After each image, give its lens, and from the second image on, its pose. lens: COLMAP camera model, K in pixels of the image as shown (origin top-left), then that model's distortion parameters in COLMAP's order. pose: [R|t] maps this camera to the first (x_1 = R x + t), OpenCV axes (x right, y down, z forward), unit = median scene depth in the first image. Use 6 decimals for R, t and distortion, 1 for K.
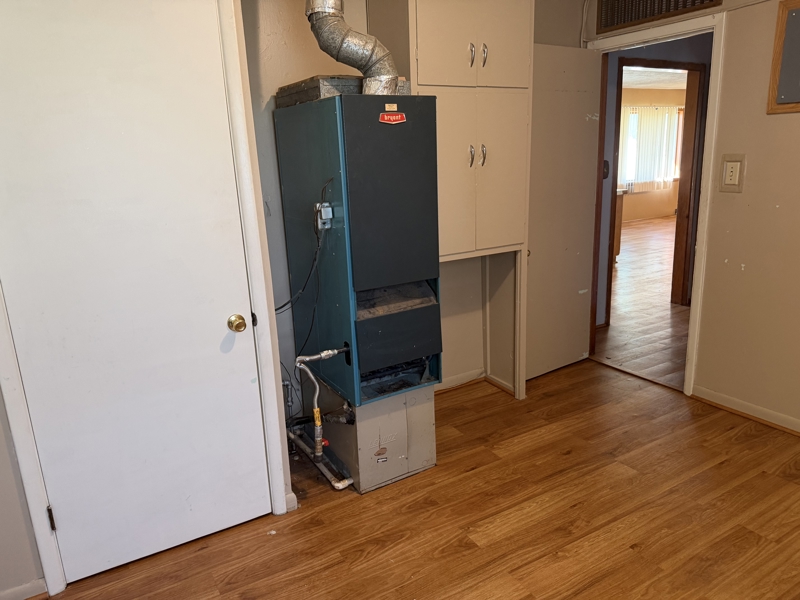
lens RADIAL K [[566.0, 0, 399.5], [0, 566.0, 299.7], [0, 0, 1]] dist [0.033530, -0.042181]
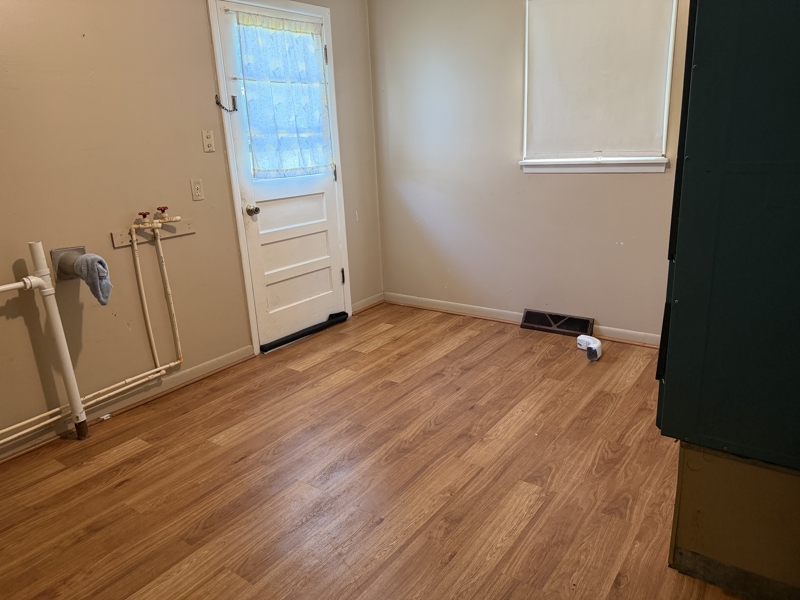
lens RADIAL K [[566.0, 0, 400.1], [0, 566.0, 300.1], [0, 0, 1]] dist [0.033530, -0.042181]
pose [[-0.916129, 0.189211, -0.353423, 0.608682], [-0.023618, 0.854601, 0.518747, -0.339113], [0.400188, 0.483586, -0.778456, 1.483733]]
